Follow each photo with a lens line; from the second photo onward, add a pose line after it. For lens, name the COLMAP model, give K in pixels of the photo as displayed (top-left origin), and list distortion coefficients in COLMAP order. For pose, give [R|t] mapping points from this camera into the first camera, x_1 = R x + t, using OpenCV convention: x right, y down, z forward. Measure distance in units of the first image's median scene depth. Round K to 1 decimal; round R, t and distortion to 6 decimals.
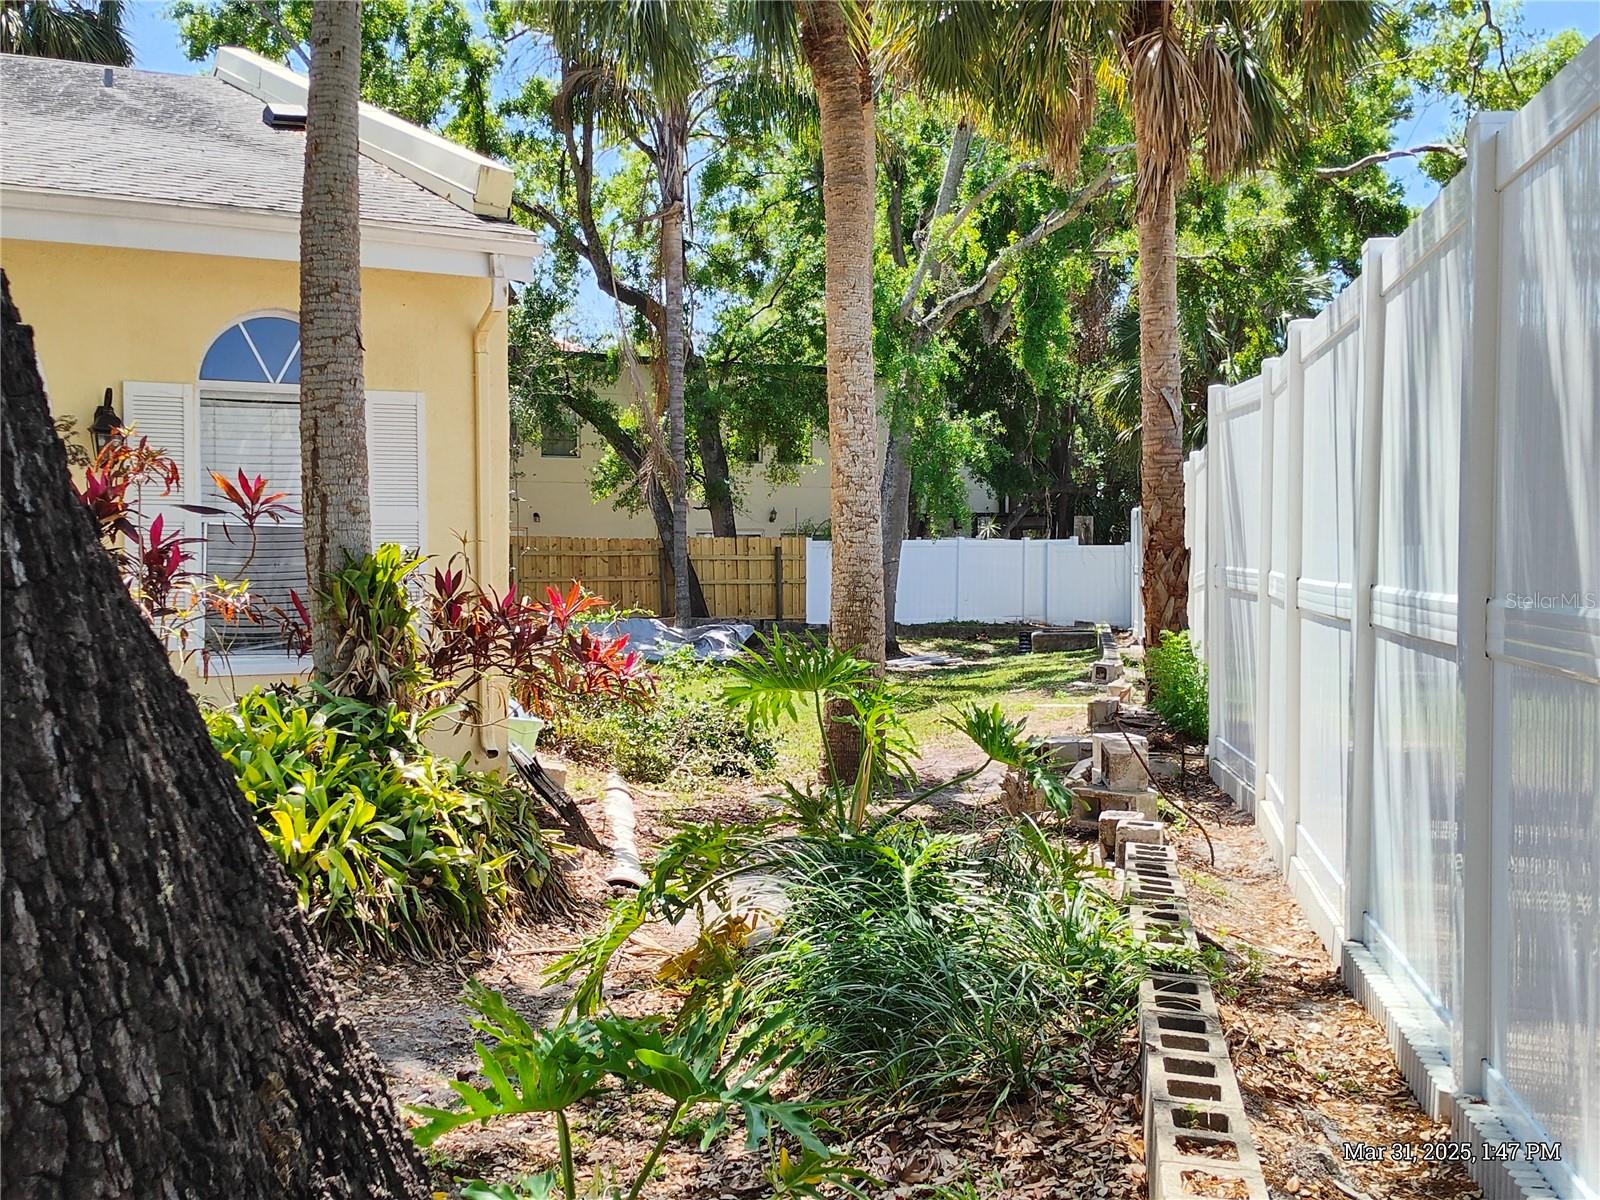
lens RADIAL K [[1172.1, 0, 800.2], [0, 1172.1, 573.6], [0, 0, 1]] dist [0.064951, -0.000281]
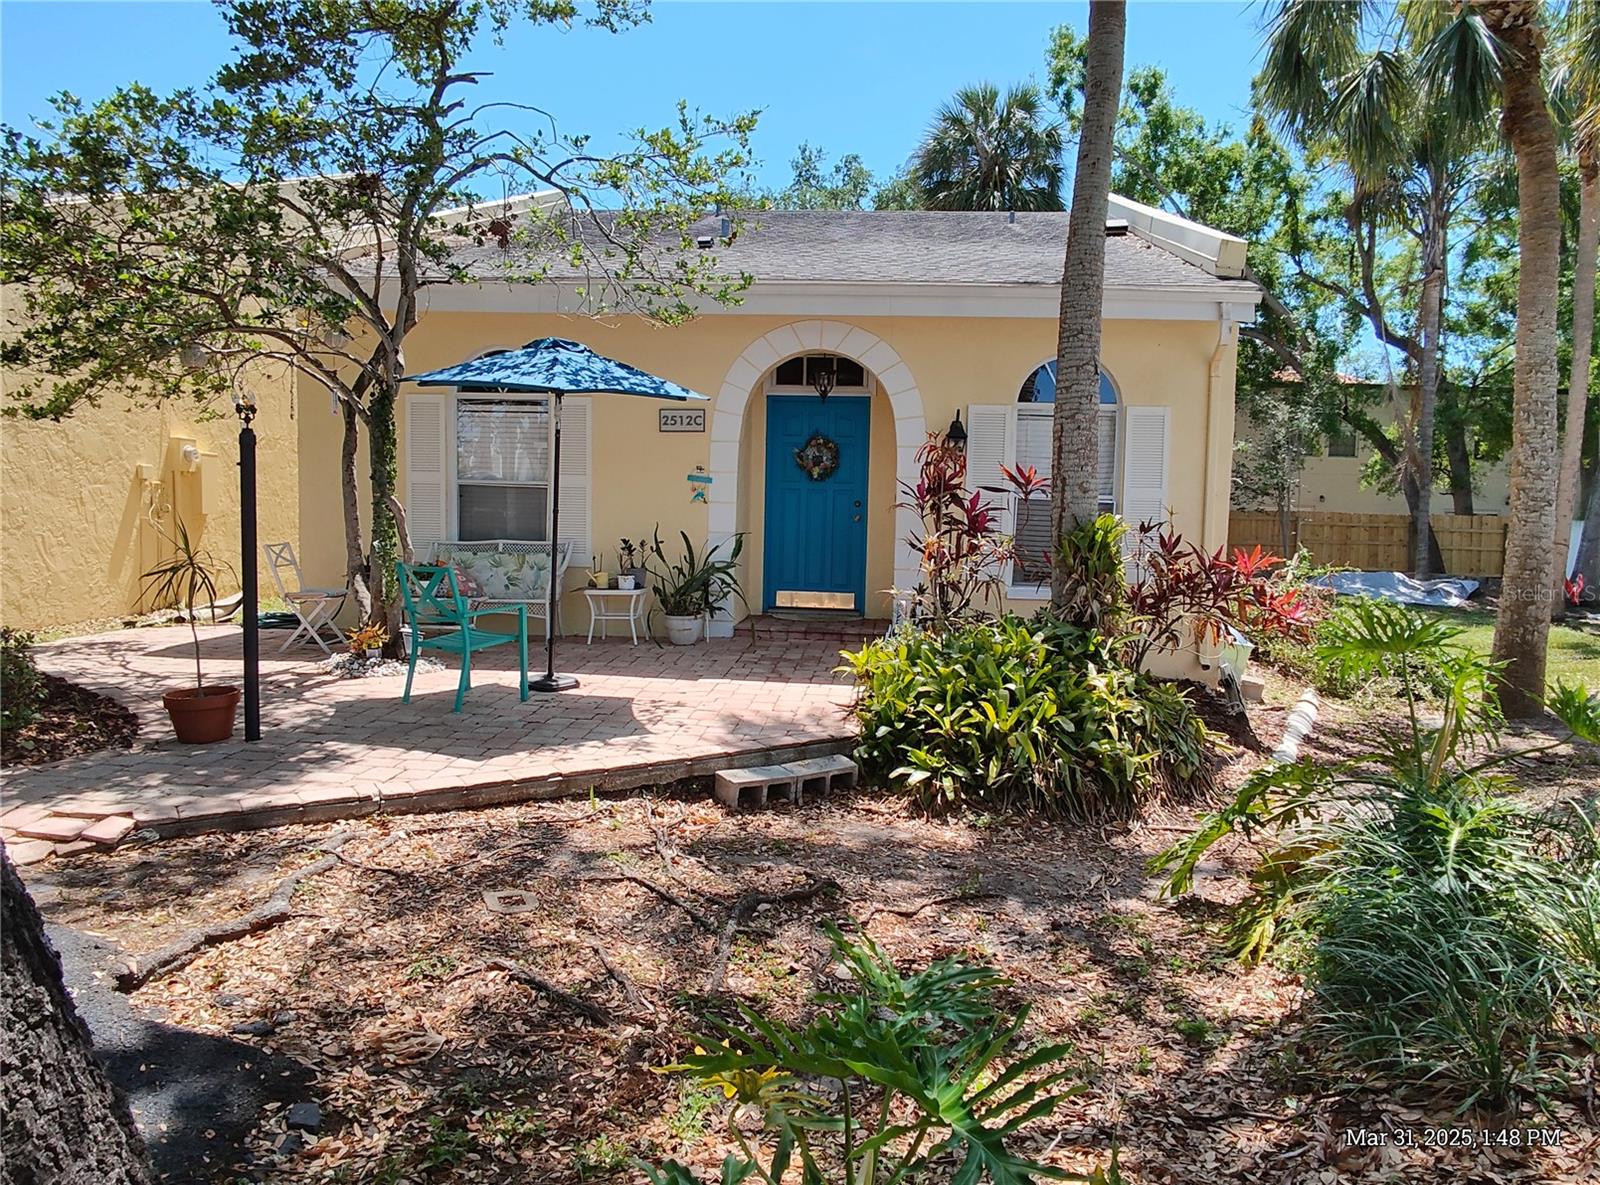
lens RADIAL K [[1023.7, 0, 800.0], [0, 1023.7, 592.5], [0, 0, 1]] dist [-0.005644, -0.026859]
pose [[0.894630, 0.058826, -0.442918, -0.167889], [-0.037029, 0.997646, 0.057710, 0.013593], [0.445270, -0.035228, 0.894703, -0.302451]]
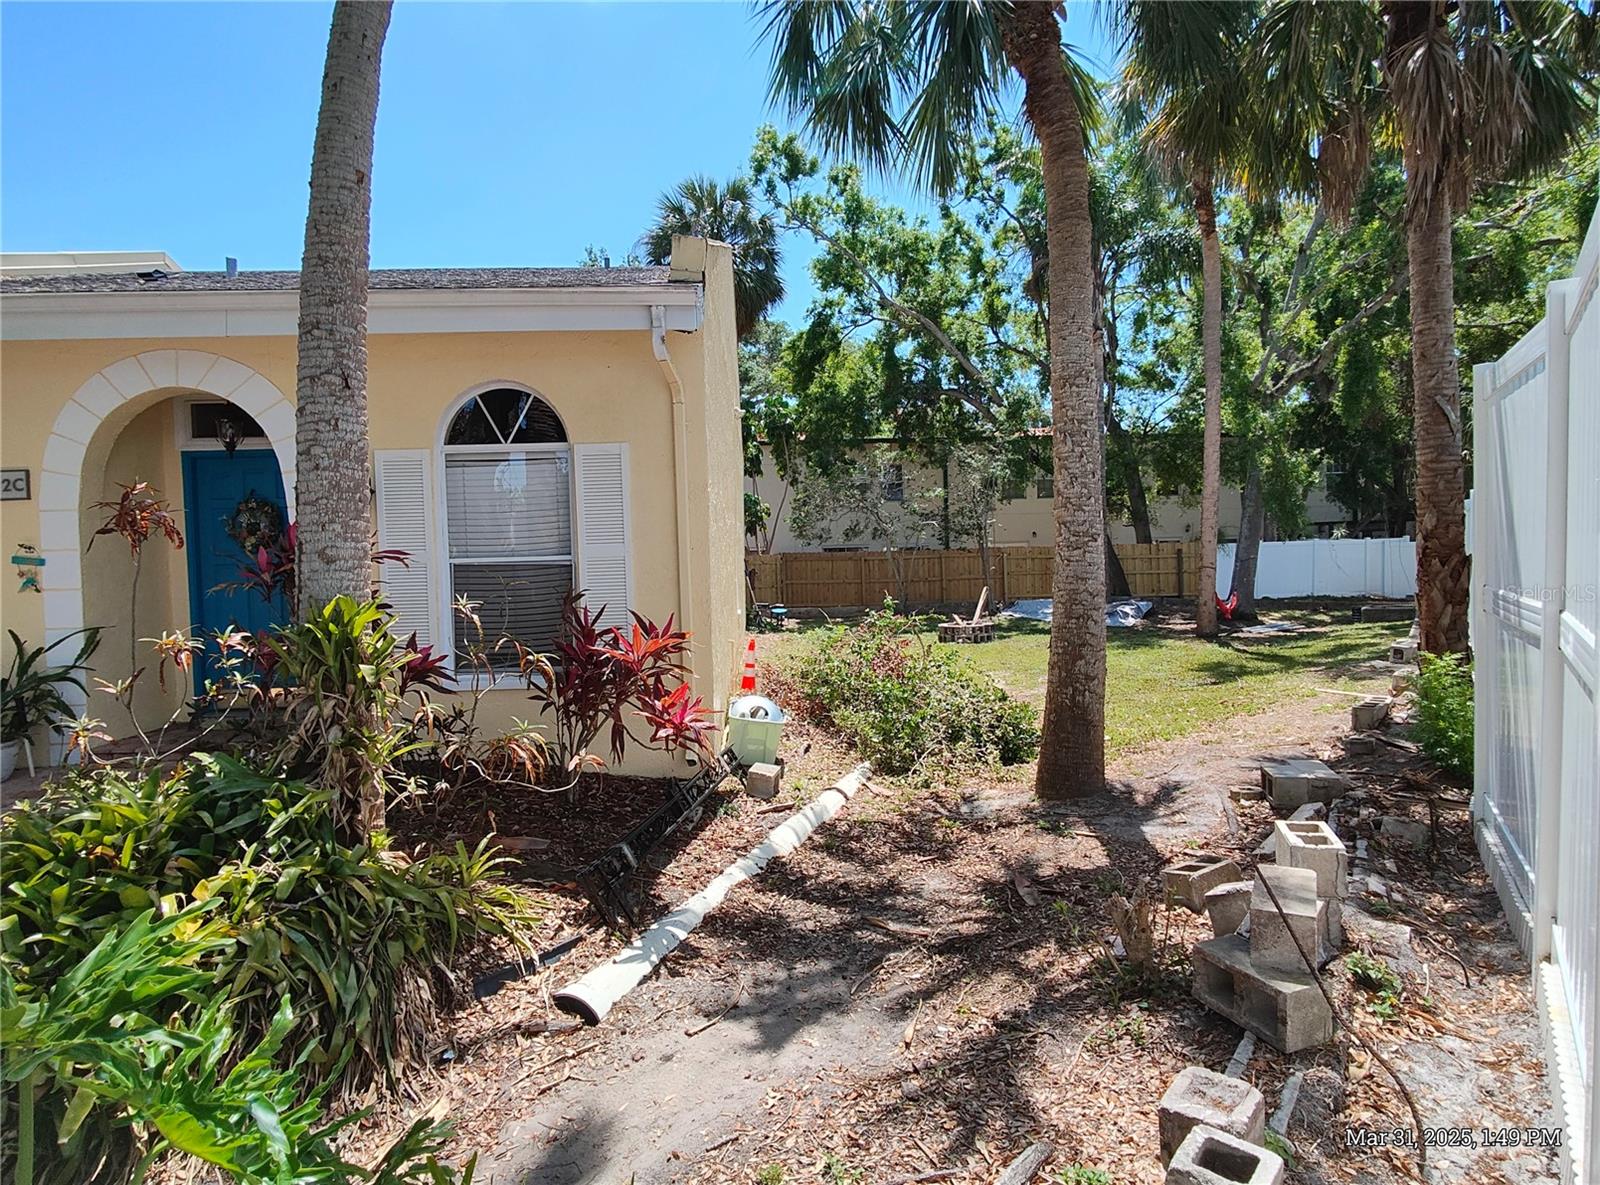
lens RADIAL K [[888.4, 0, 729.2], [0, 888.4, 593.0], [0, 0, 1]] dist [-0.000609, 0.000329]
pose [[0.940649, -0.012720, -0.339141, -0.144091], [0.017290, 0.999796, 0.010455, 0.010414], [0.338939, -0.015699, 0.940677, -0.246628]]
